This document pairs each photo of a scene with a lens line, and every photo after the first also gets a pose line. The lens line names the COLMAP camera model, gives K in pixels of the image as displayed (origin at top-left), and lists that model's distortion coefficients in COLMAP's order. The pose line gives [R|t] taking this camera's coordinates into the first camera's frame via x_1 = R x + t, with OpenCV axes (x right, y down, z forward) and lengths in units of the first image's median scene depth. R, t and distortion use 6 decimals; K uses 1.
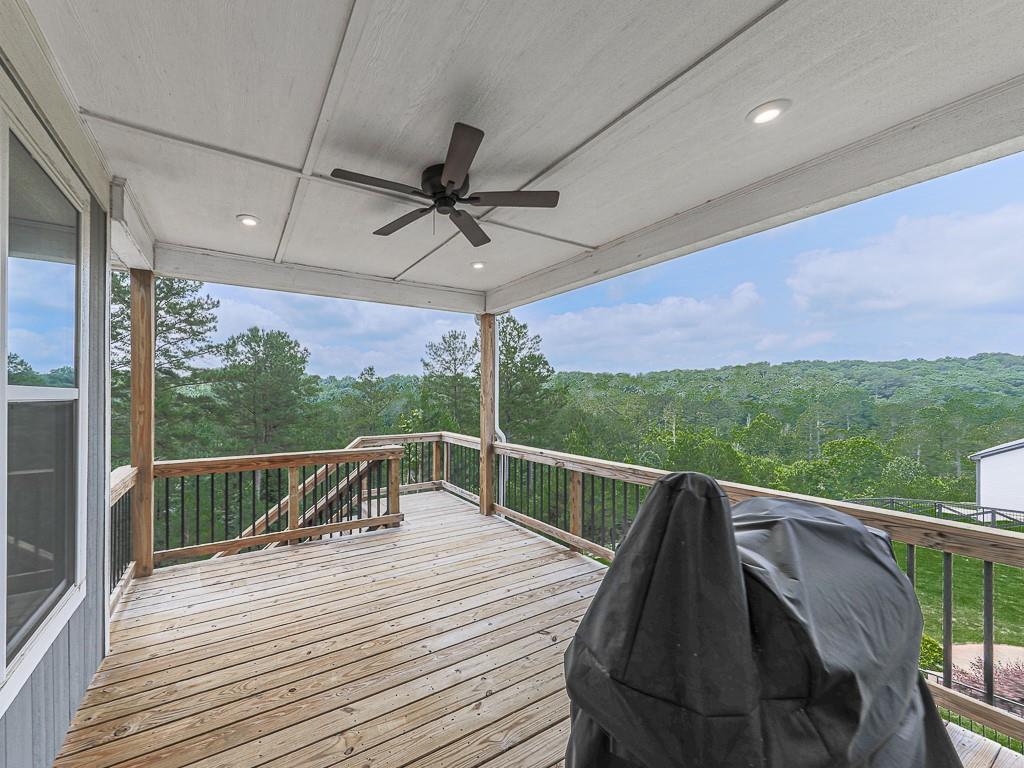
lens RADIAL K [[426.4, 0, 509.7], [0, 426.4, 400.6], [0, 0, 1]] dist [0.009708, -0.000390]
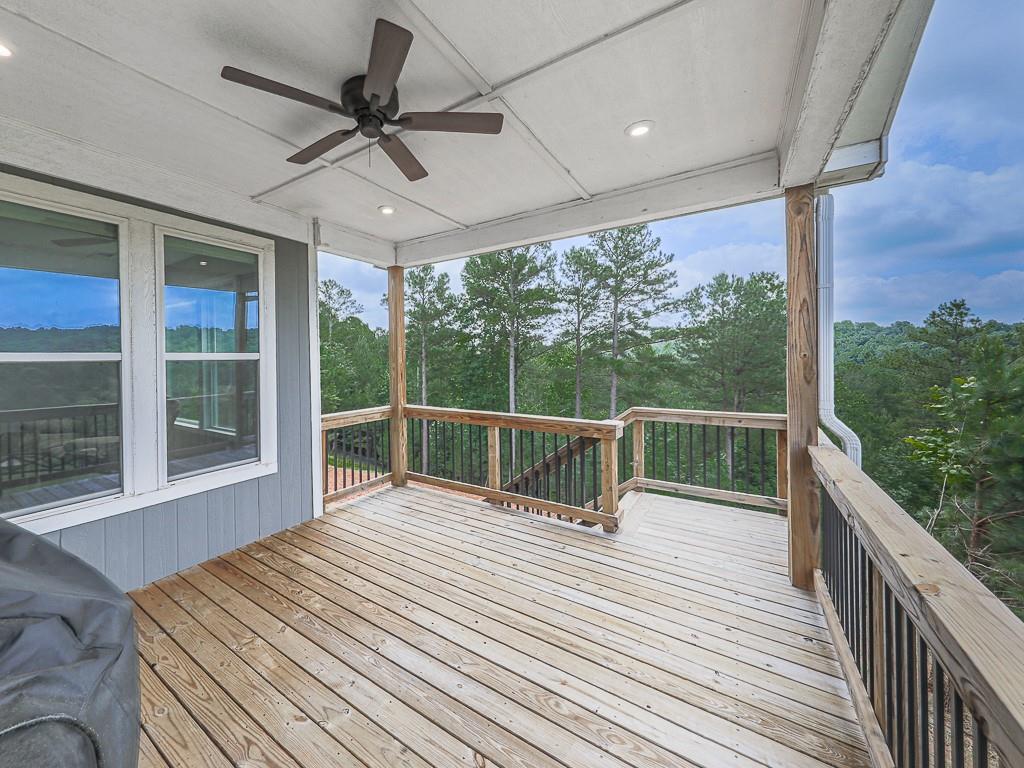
lens RADIAL K [[513.2, 0, 511.9], [0, 513.2, 359.3], [0, 0, 1]] dist [0.013517, -0.000782]
pose [[0.234409, -0.002616, -0.972135, 0.652578], [-0.000057, 0.999996, -0.002705, 0.003474], [0.972138, 0.000690, 0.234408, 0.747294]]
